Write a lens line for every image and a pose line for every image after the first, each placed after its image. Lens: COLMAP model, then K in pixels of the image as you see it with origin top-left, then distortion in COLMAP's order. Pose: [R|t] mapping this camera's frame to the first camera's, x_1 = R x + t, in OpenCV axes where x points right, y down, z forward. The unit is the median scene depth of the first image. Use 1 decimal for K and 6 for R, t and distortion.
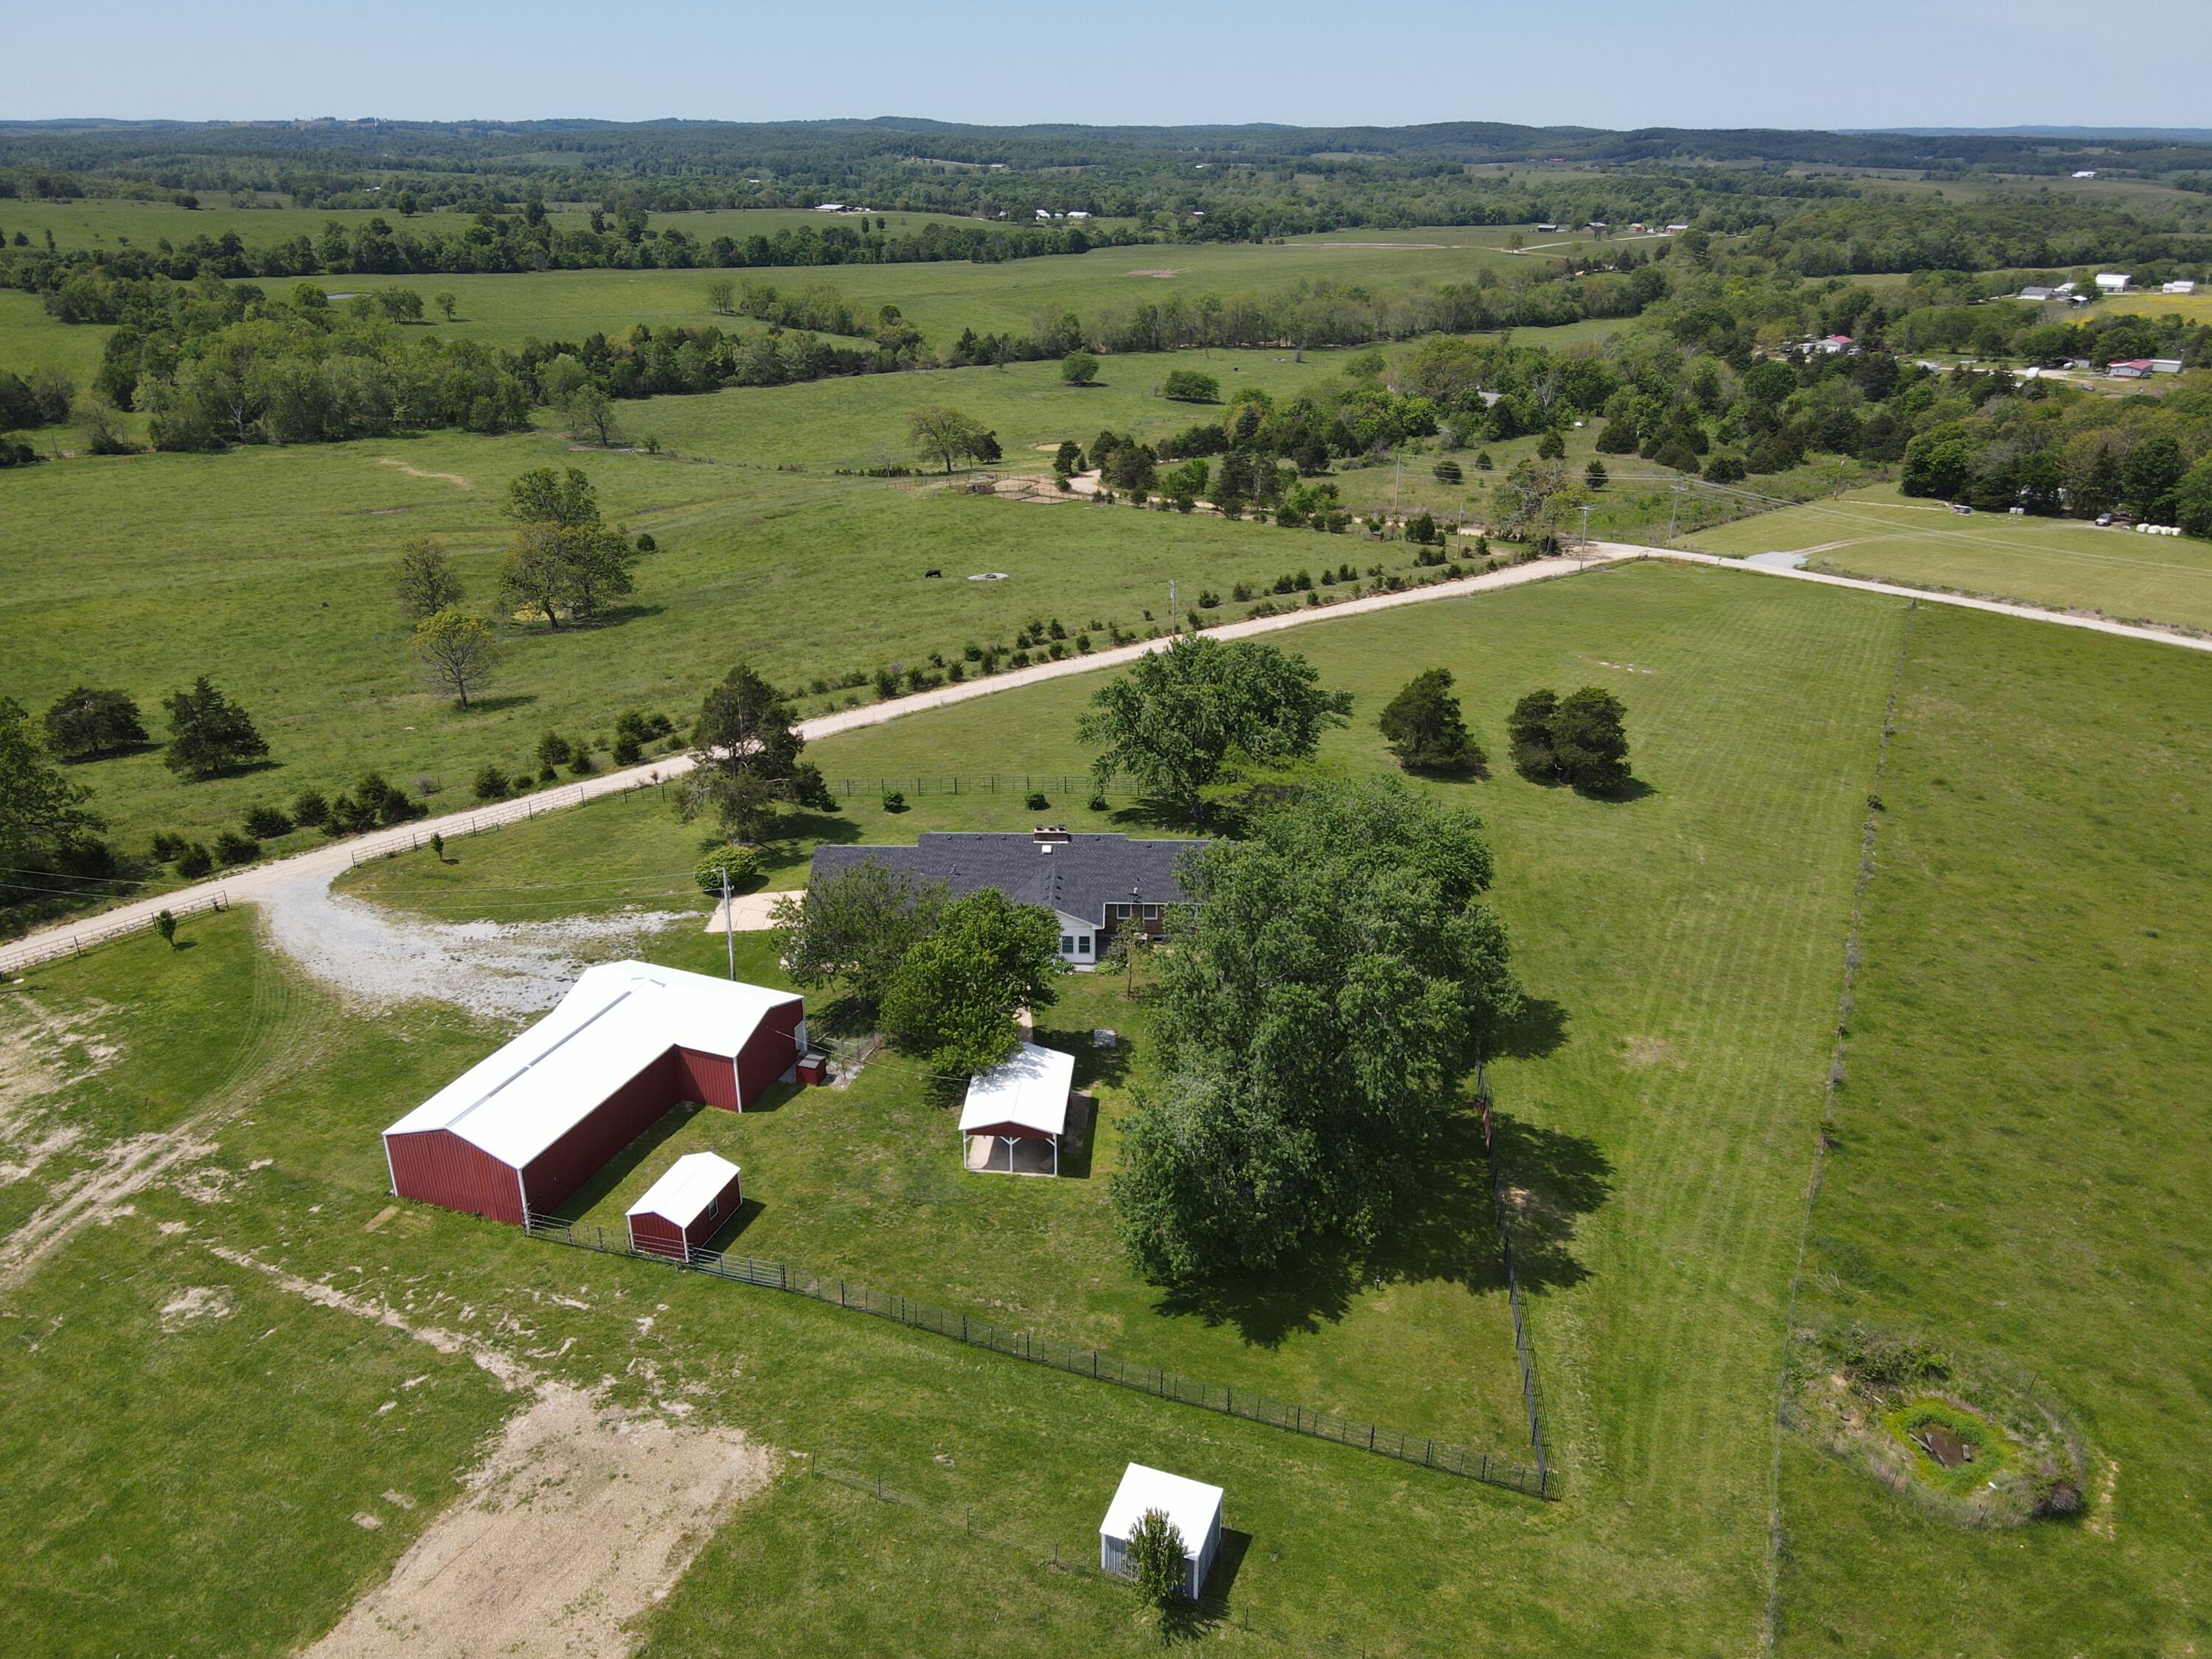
lens RADIAL K [[1634.6, 0, 1105.6], [0, 1634.6, 824.9], [0, 0, 1]] dist [0.006011, 0.014252]
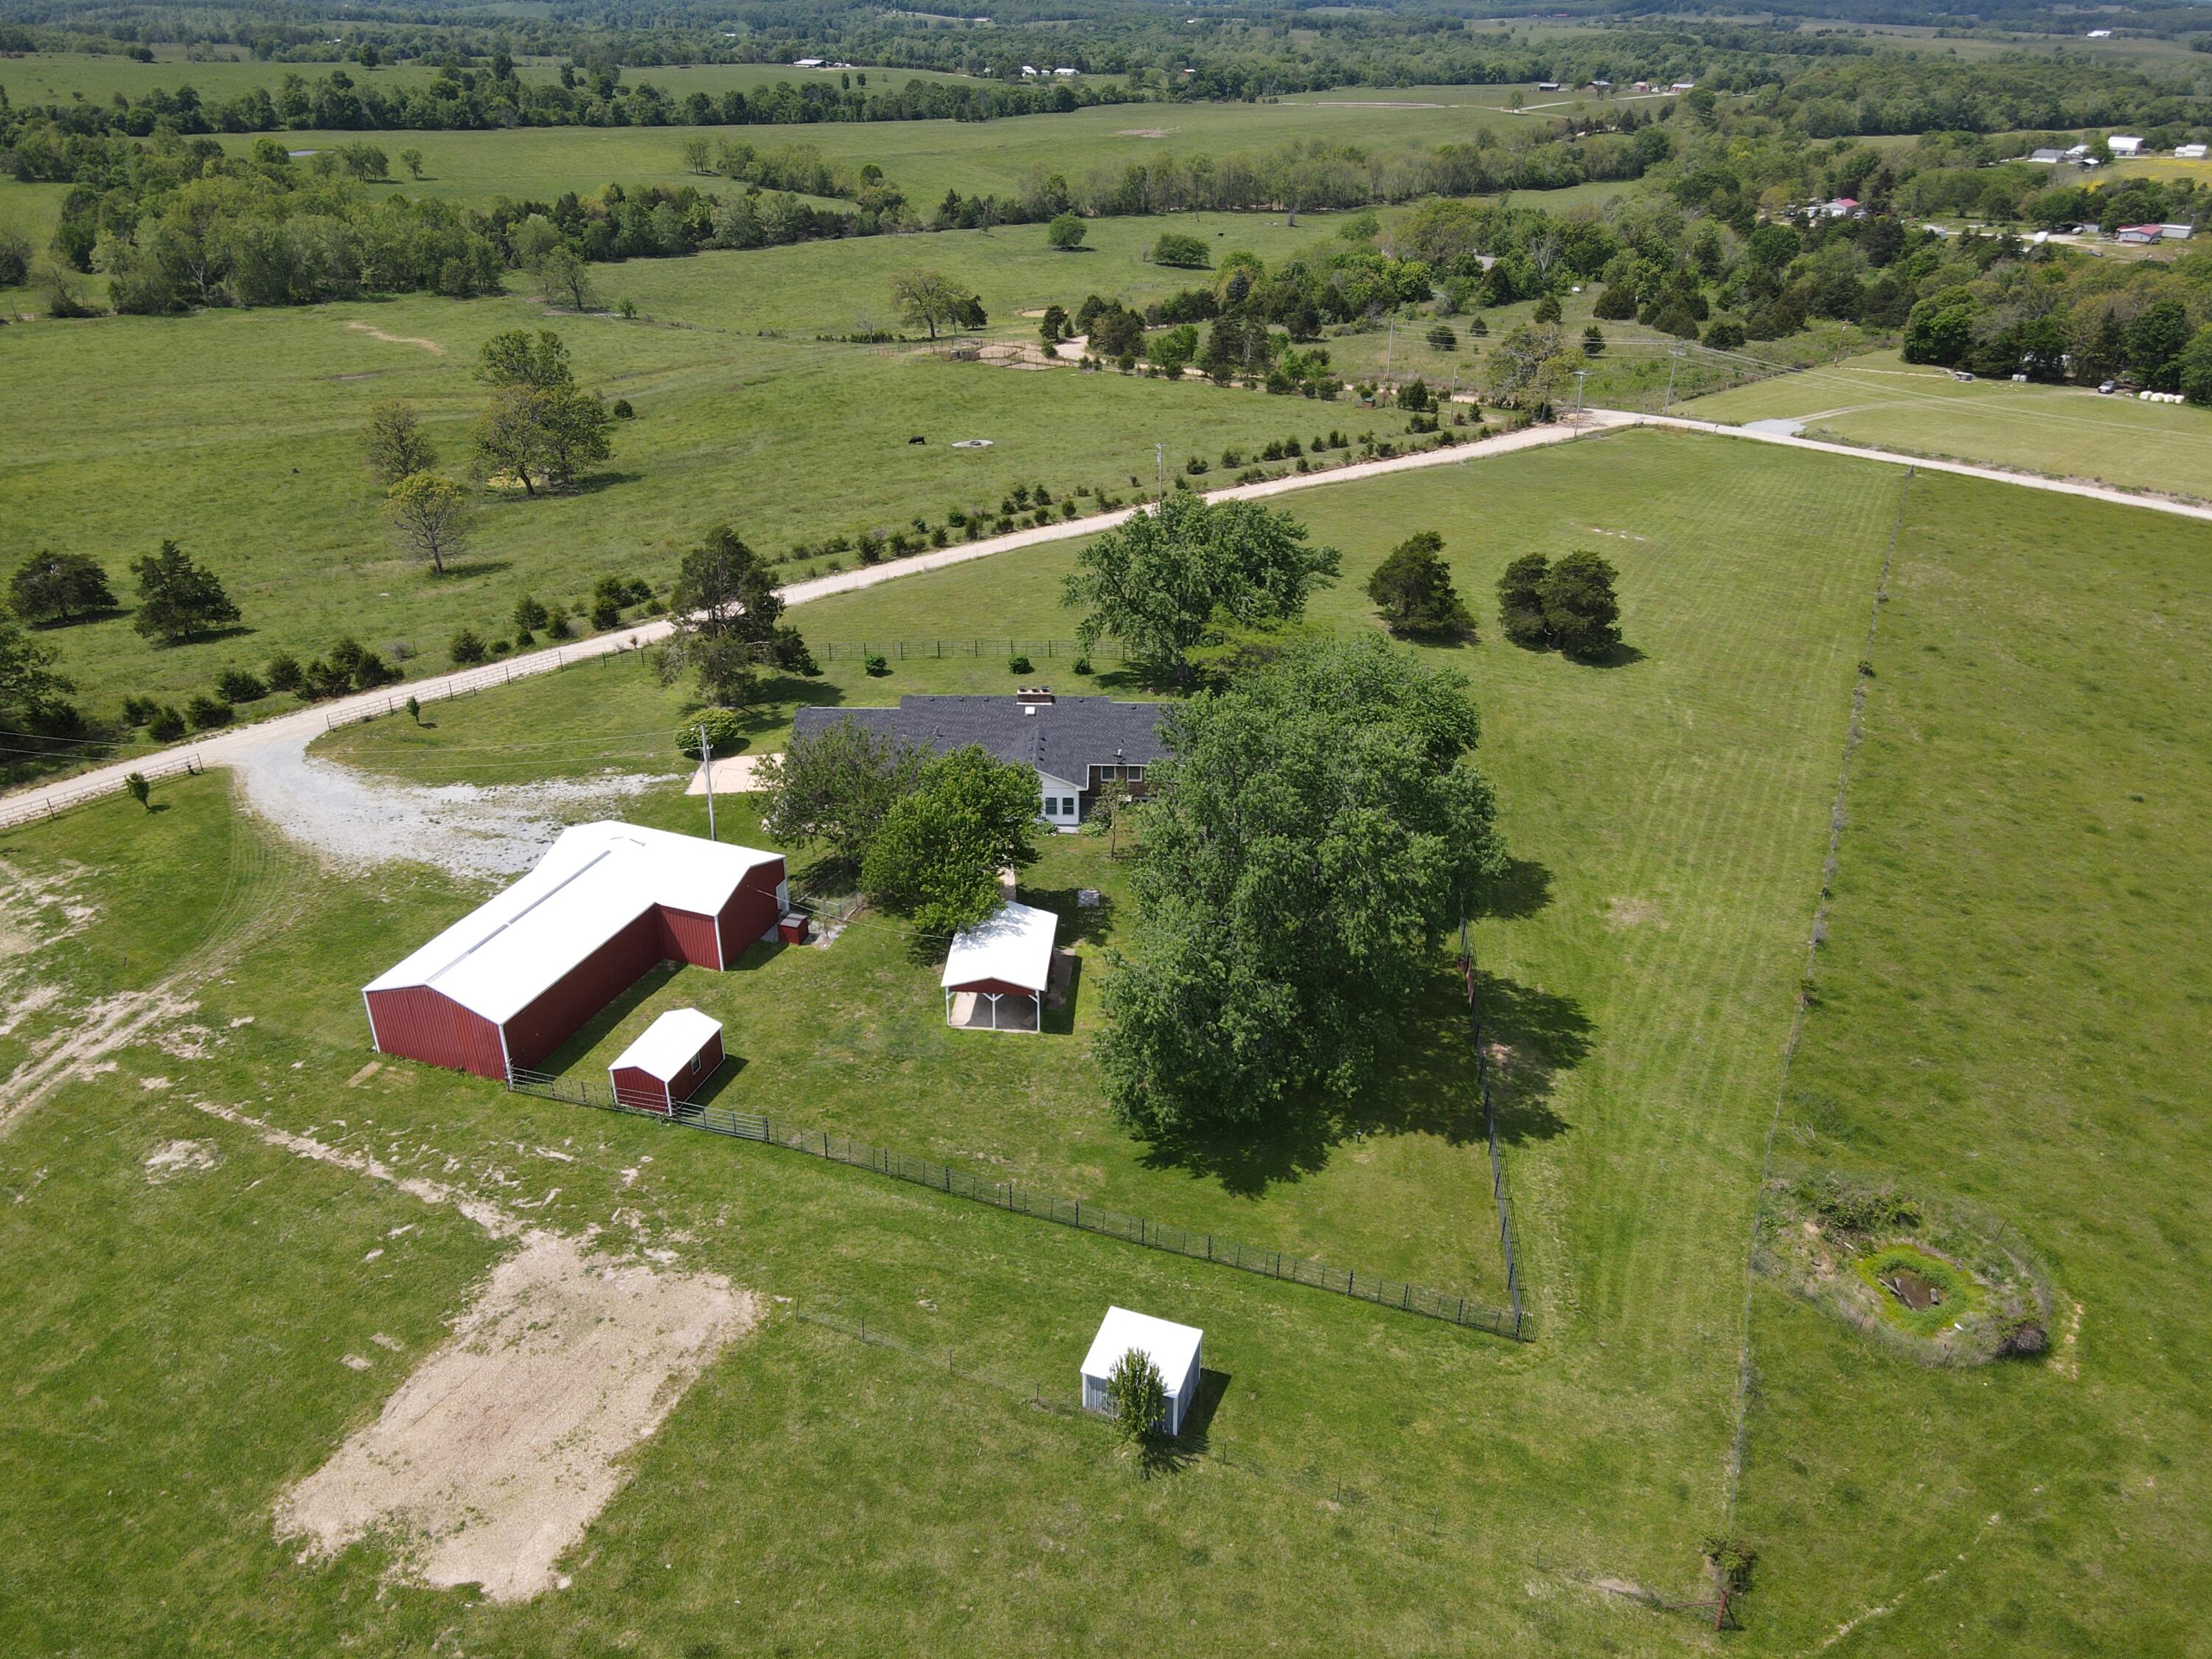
lens RADIAL K [[1634.6, 0, 1105.8], [0, 1634.6, 825.8], [0, 0, 1]] dist [0.006011, 0.014252]
pose [[0.999975, -0.000041, 0.007077, 0.000761], [-0.000480, 0.997285, 0.073633, 0.003175], [-0.007060, -0.073634, 0.997260, 0.002247]]
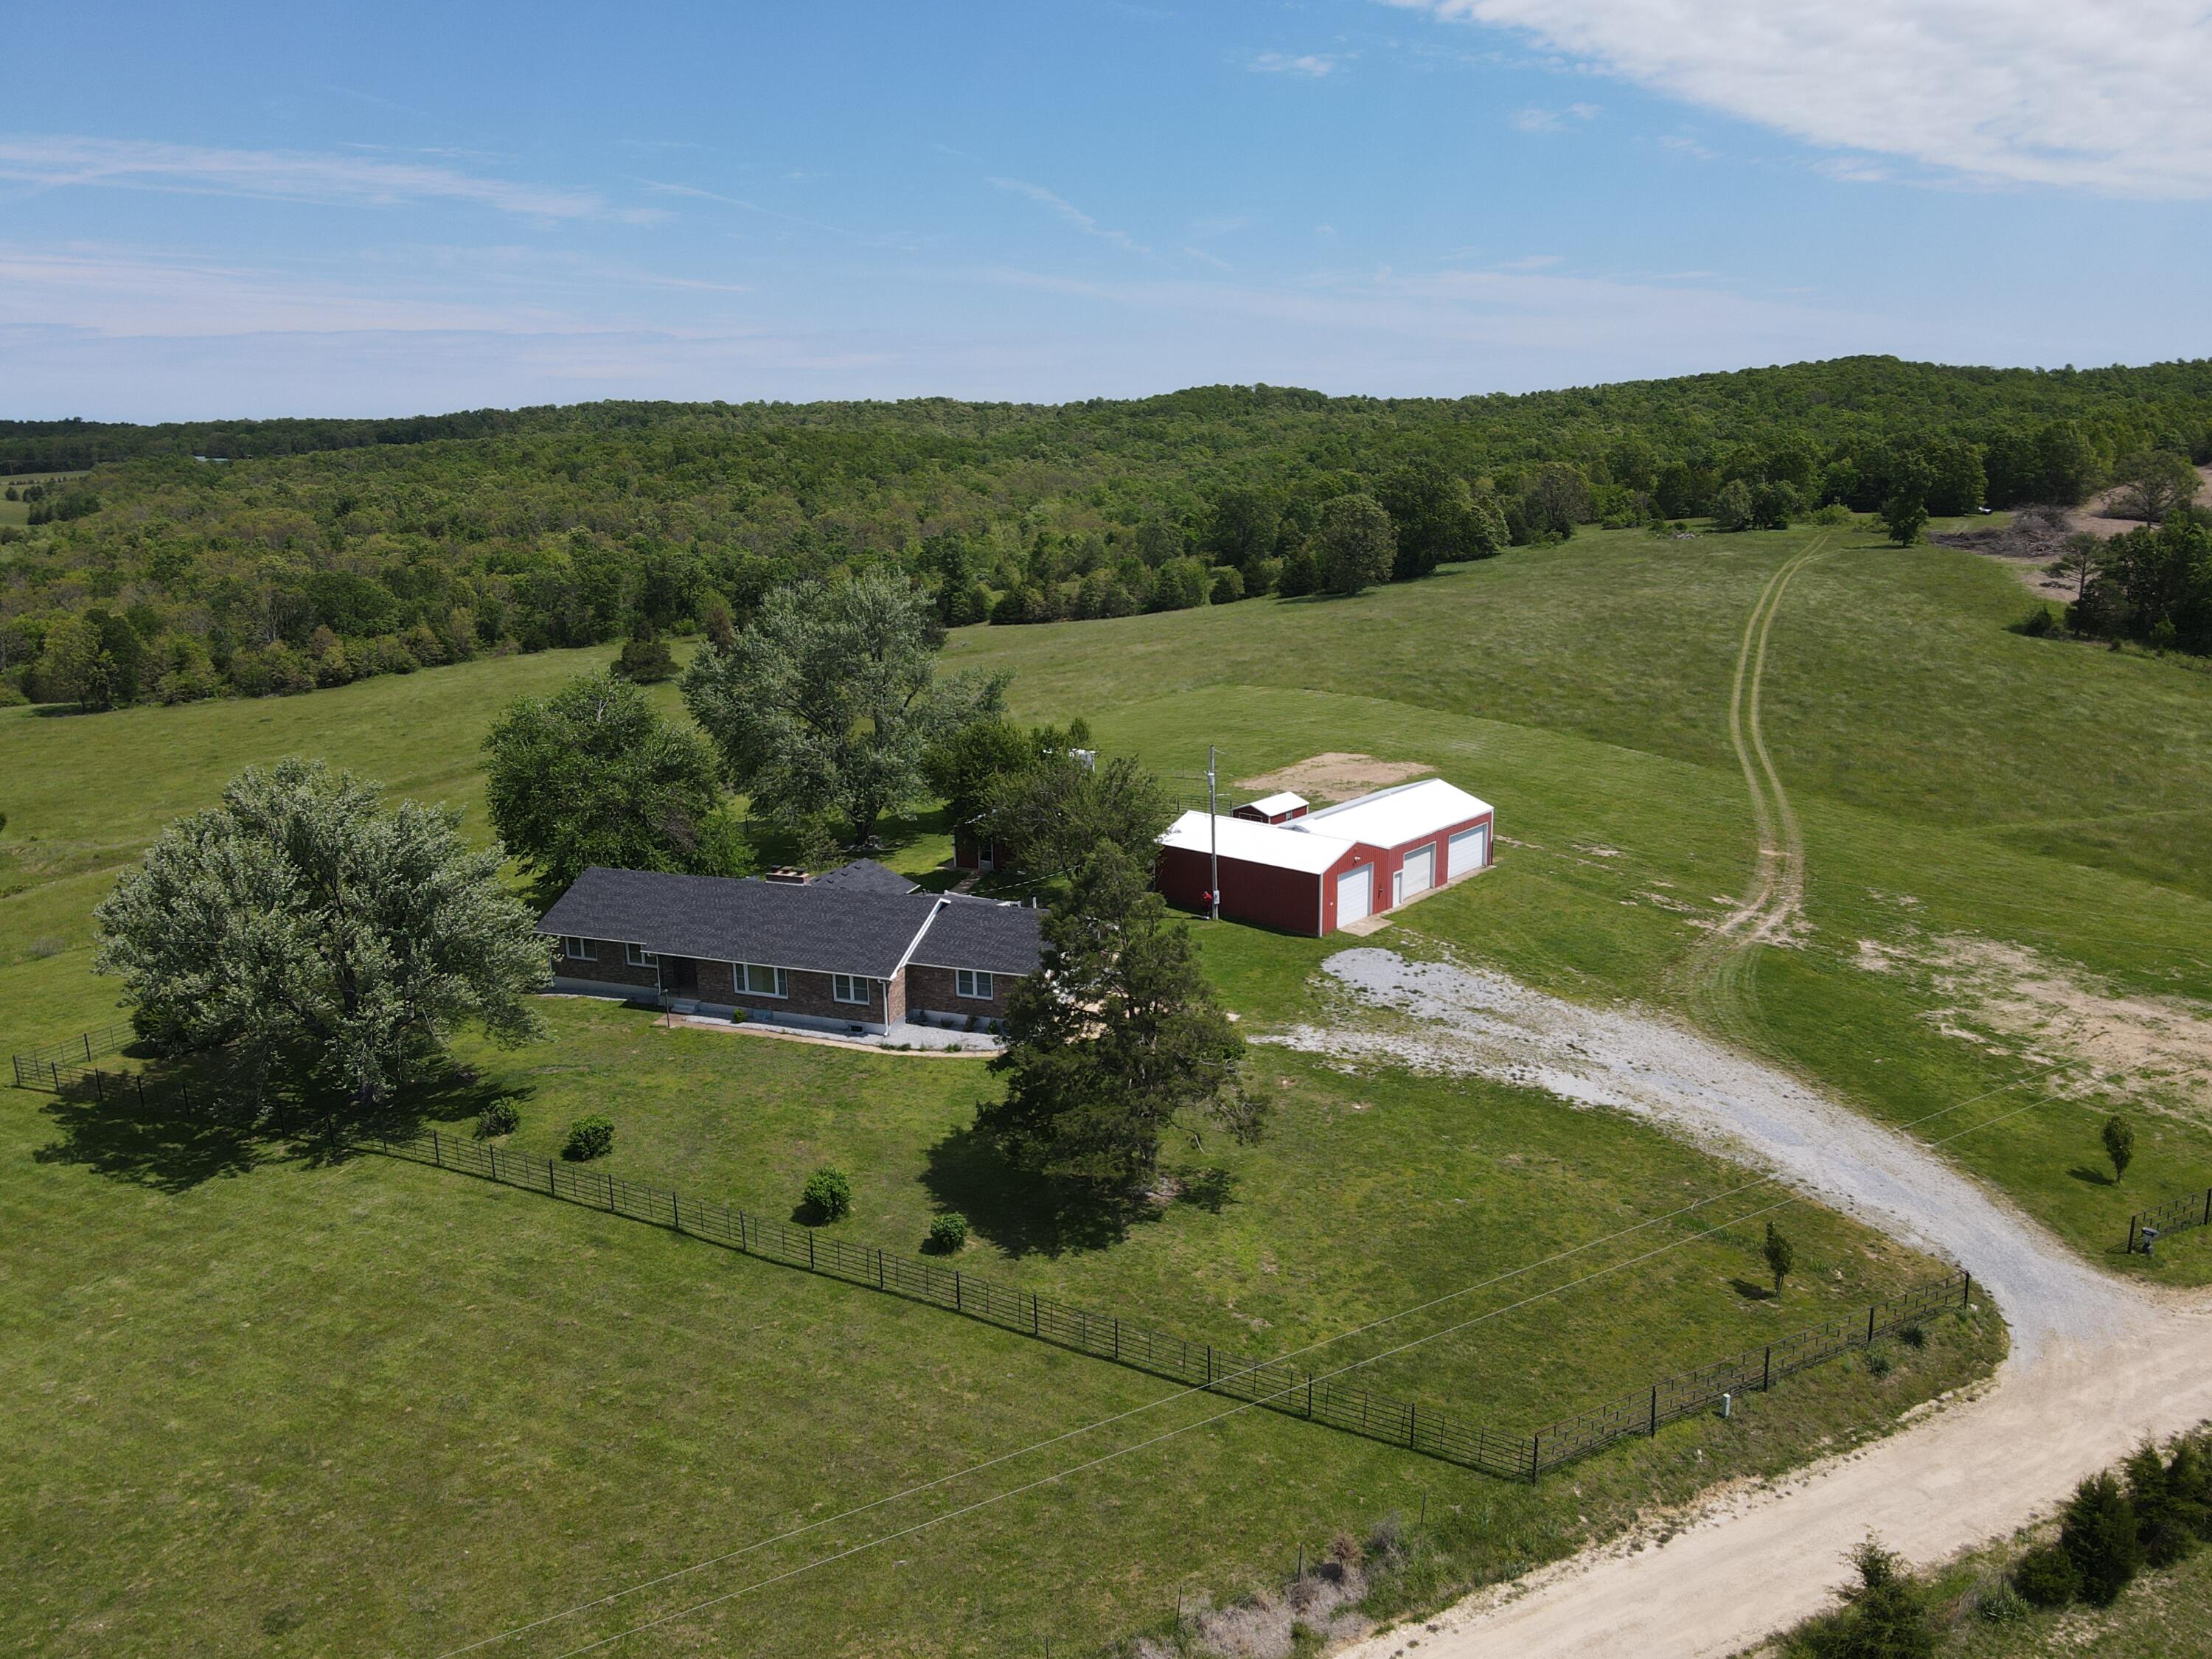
lens RADIAL K [[1634.6, 0, 1107.5], [0, 1634.6, 829.4], [0, 0, 1]] dist [0.006011, 0.014252]
pose [[-0.942421, -0.063562, 0.328334, -0.120171], [0.147222, 0.802674, 0.577962, -0.122754], [-0.300282, 0.593022, -0.747099, 0.428824]]
